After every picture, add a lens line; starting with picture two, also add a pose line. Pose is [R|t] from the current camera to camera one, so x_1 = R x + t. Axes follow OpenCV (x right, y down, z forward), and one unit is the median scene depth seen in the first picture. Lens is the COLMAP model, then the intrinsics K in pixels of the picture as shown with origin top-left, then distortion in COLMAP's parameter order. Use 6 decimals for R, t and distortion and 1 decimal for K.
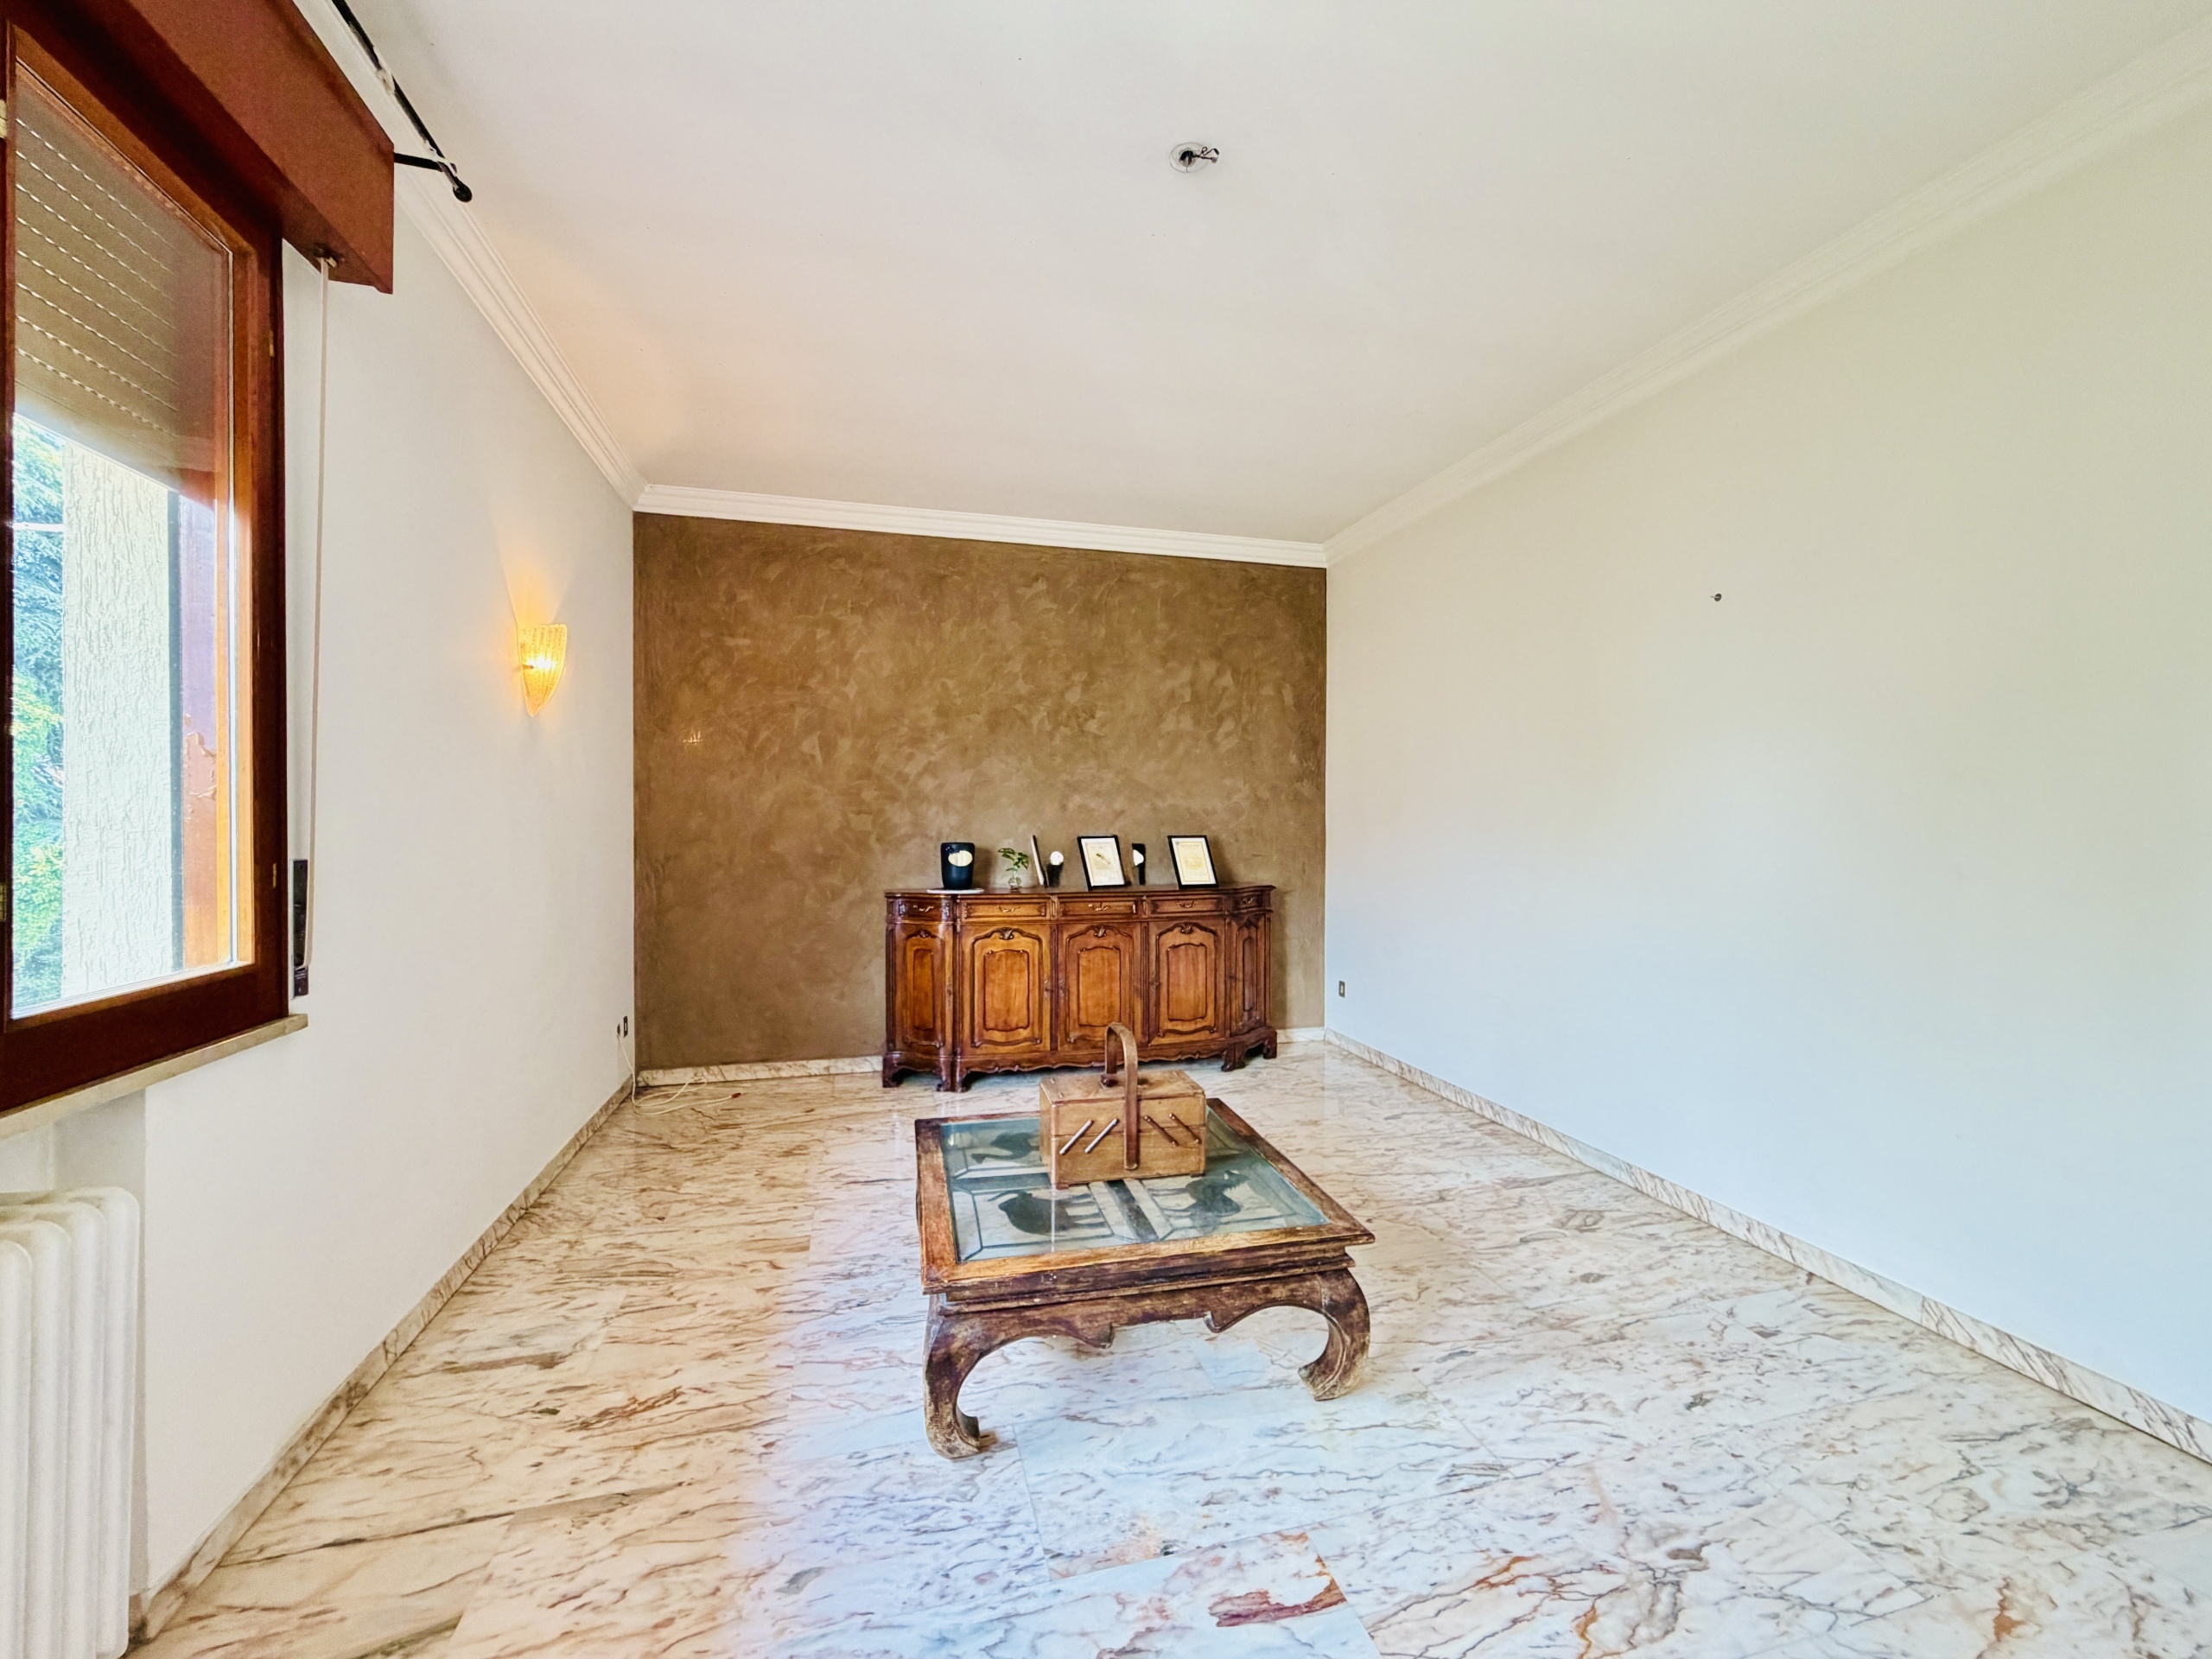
lens RADIAL K [[883.4, 0, 1106.0], [0, 883.4, 829.5], [0, 0, 1]] dist [0.000547, 0.000073]
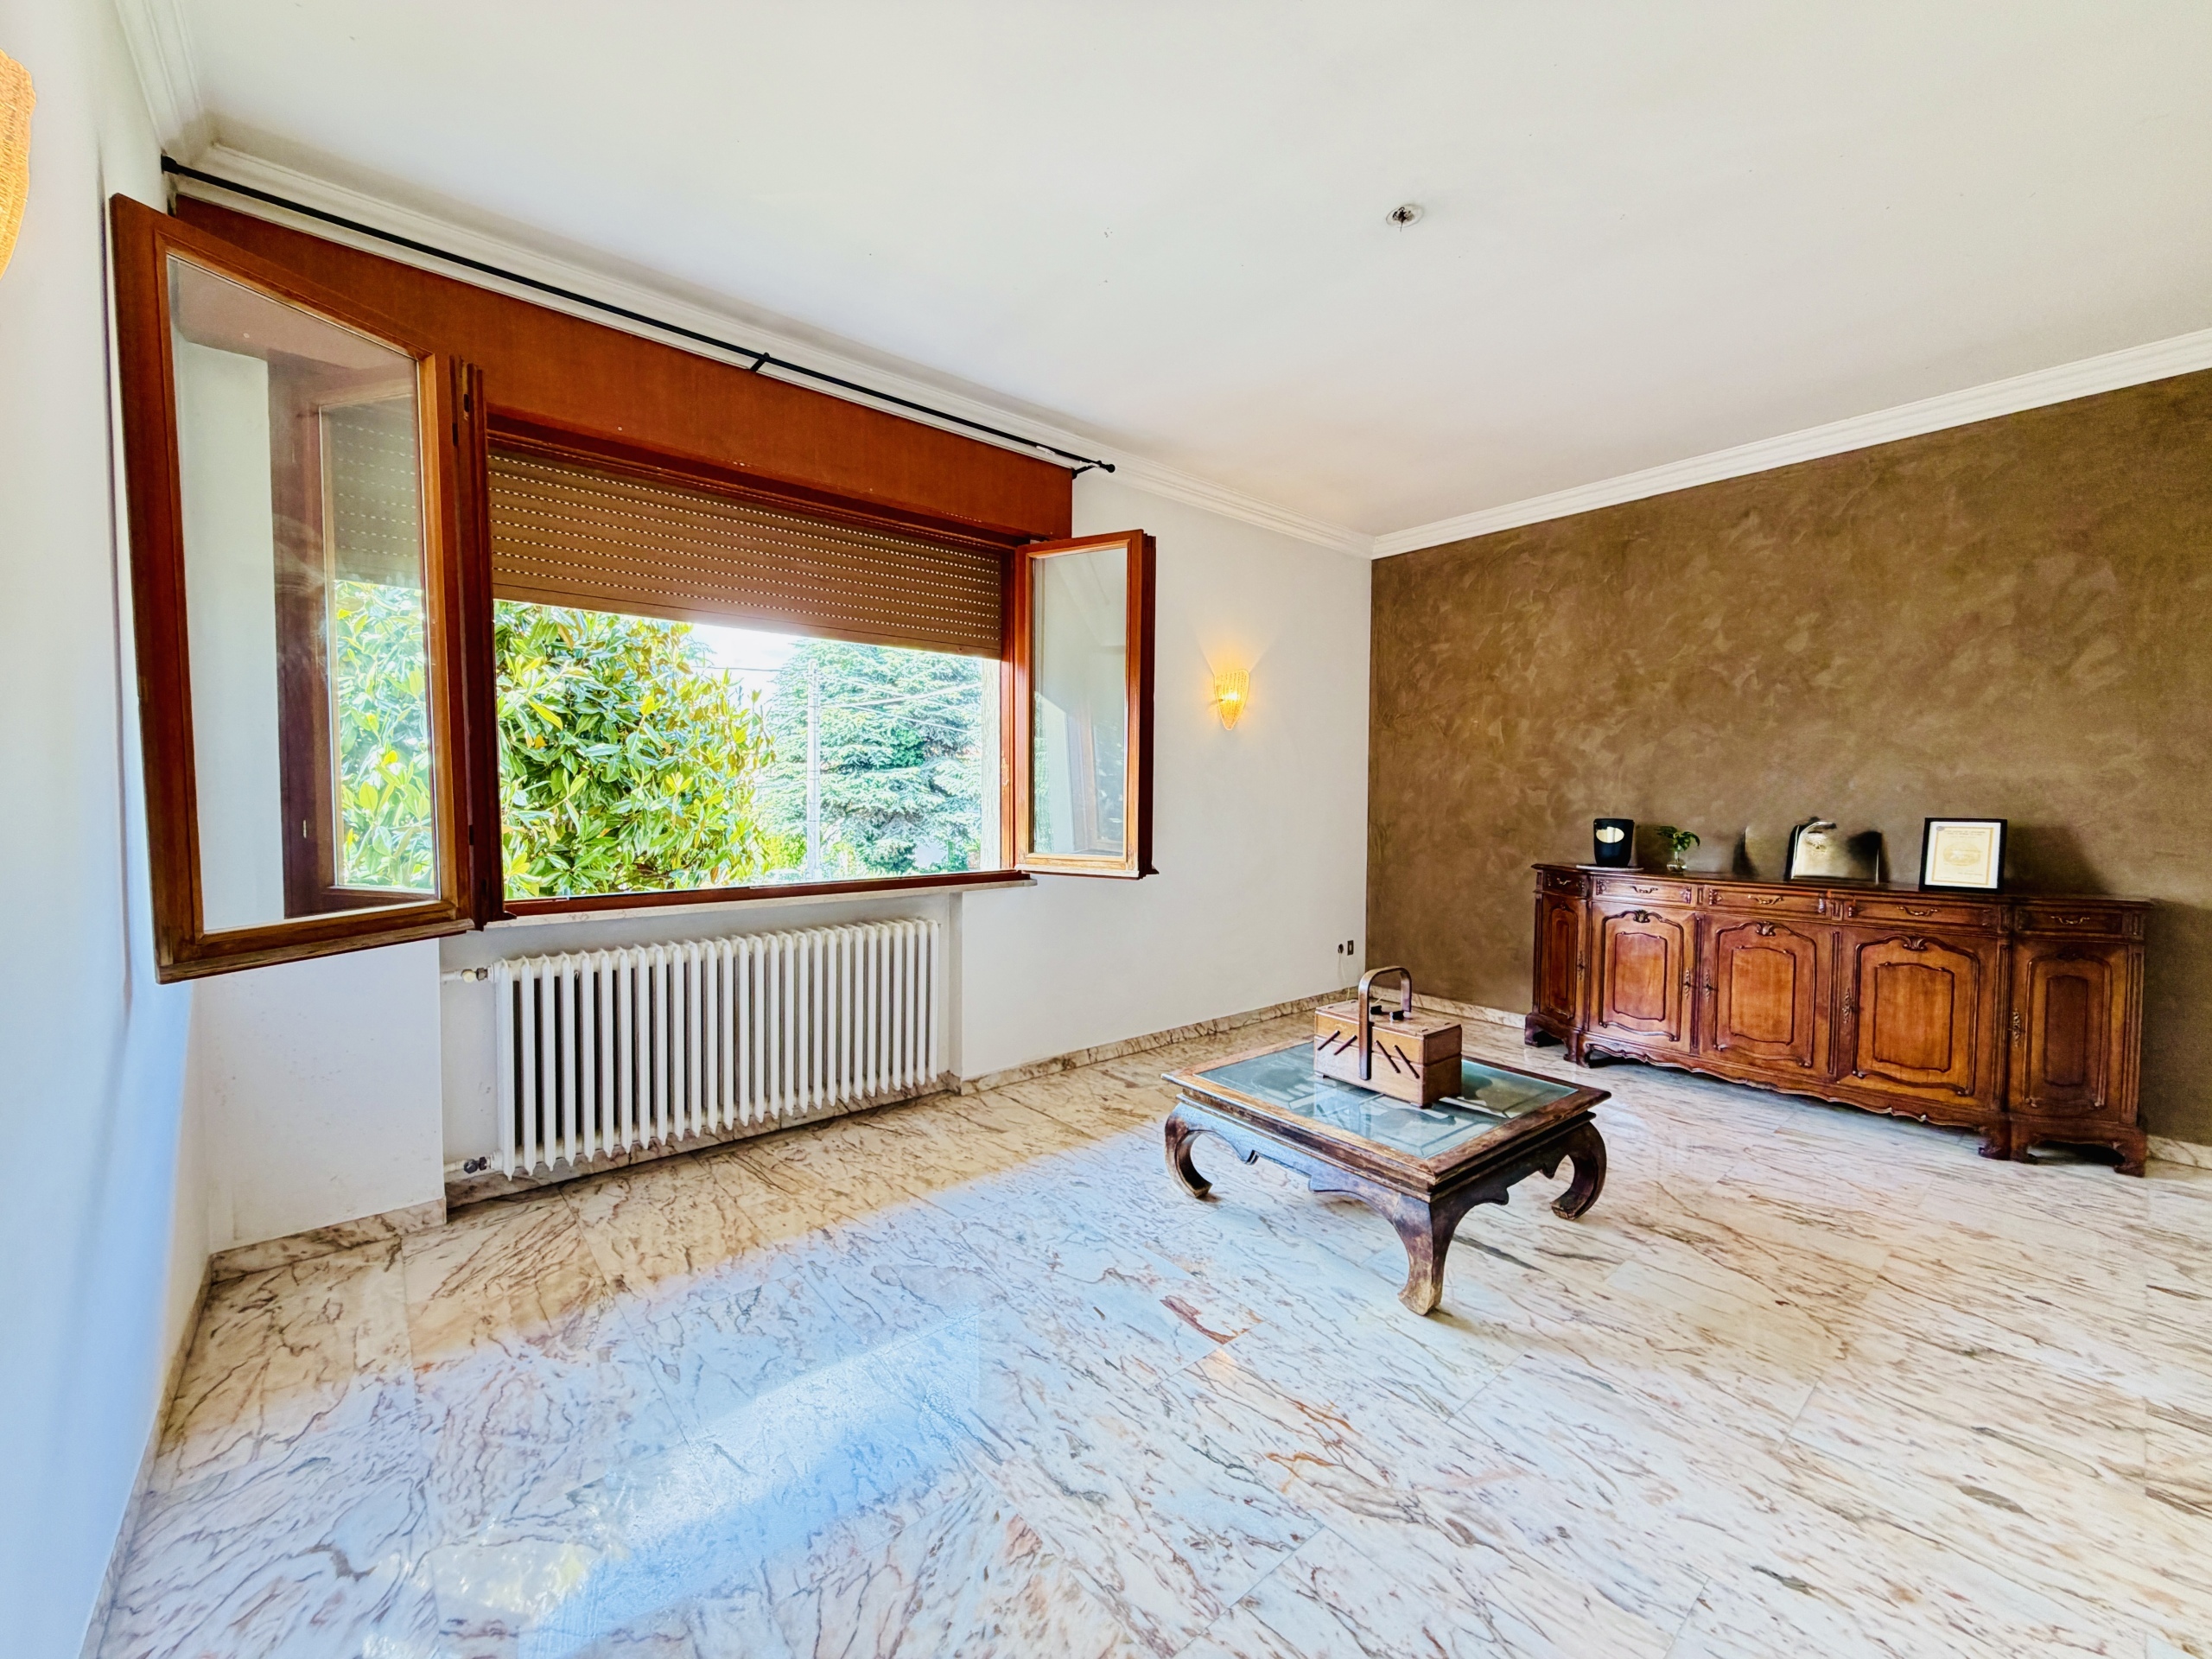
lens RADIAL K [[884.2, 0, 1100.6], [0, 884.2, 827.6], [0, 0, 1]] dist [0.000900, -0.000355]
pose [[0.421895, 0.034075, -0.906004, 0.472496], [-0.012092, 0.999416, 0.031958, 0.000199], [0.906564, -0.002528, 0.422060, 0.073420]]
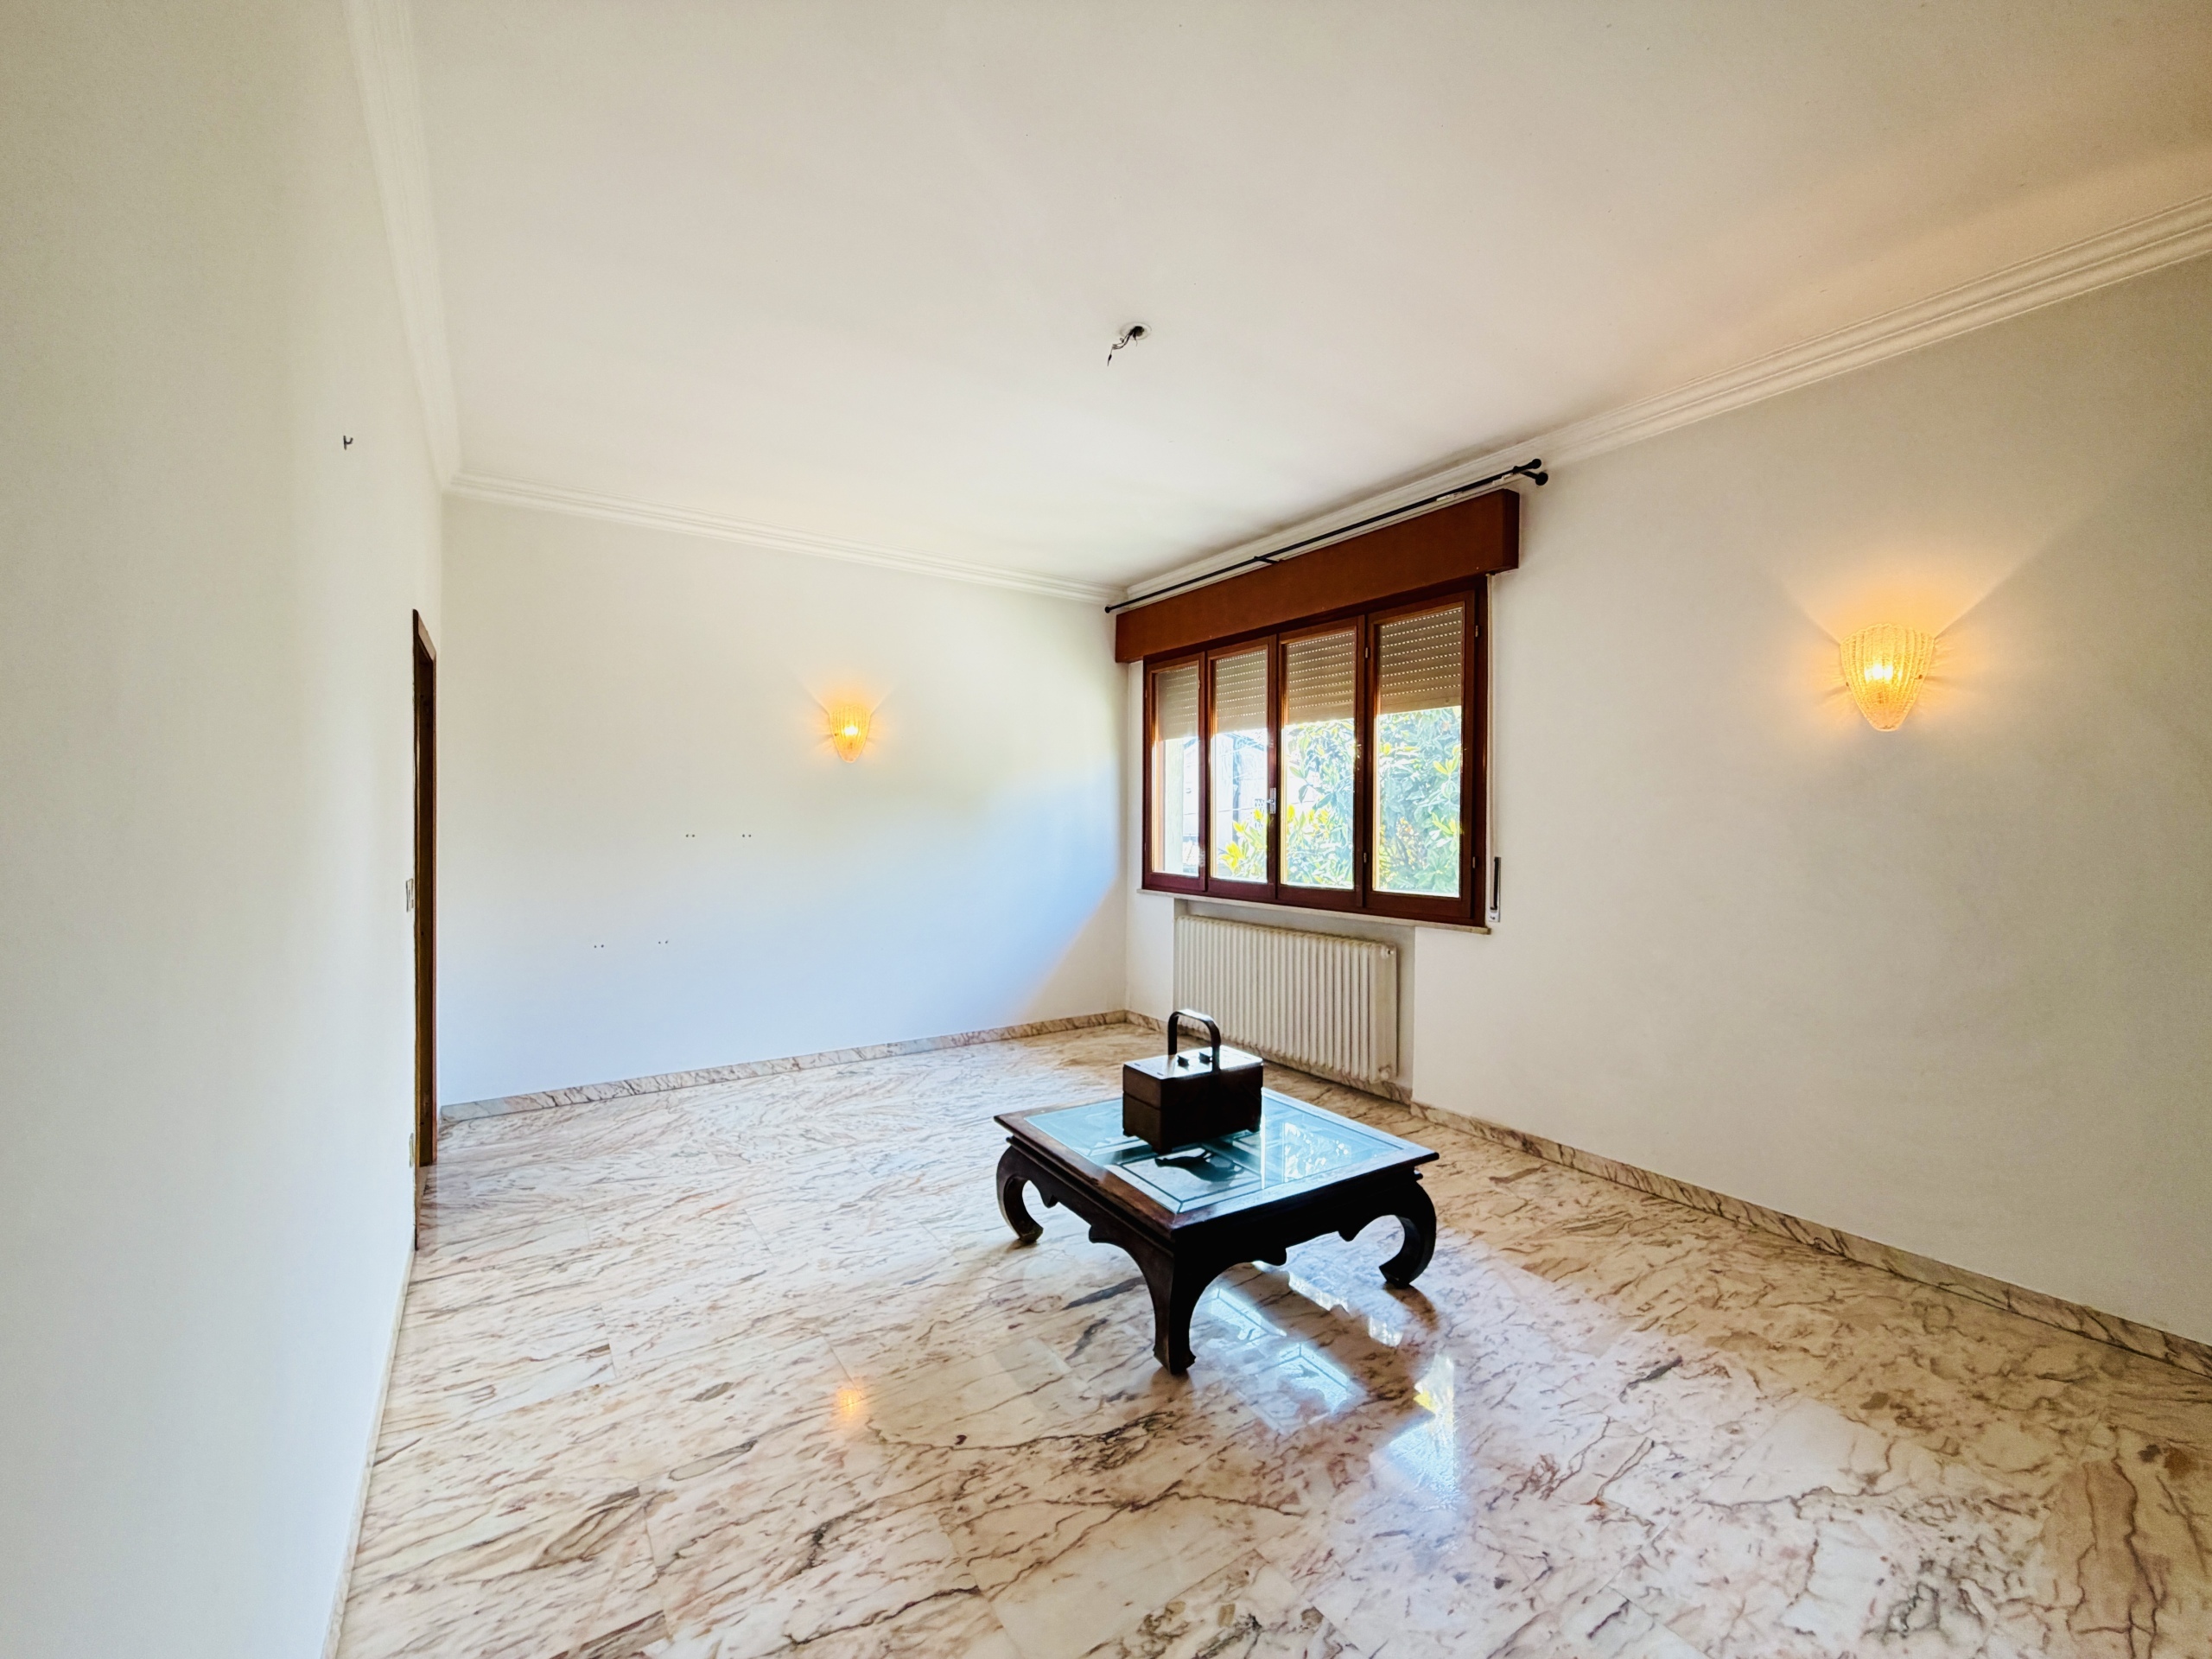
lens RADIAL K [[884.2, 0, 1100.6], [0, 884.2, 827.6], [0, 0, 1]] dist [0.000900, -0.000355]
pose [[-0.946453, -0.005360, -0.322799, 0.265843], [-0.010892, 0.999823, 0.015336, -0.023395], [0.322659, 0.018031, -0.946343, 1.059189]]
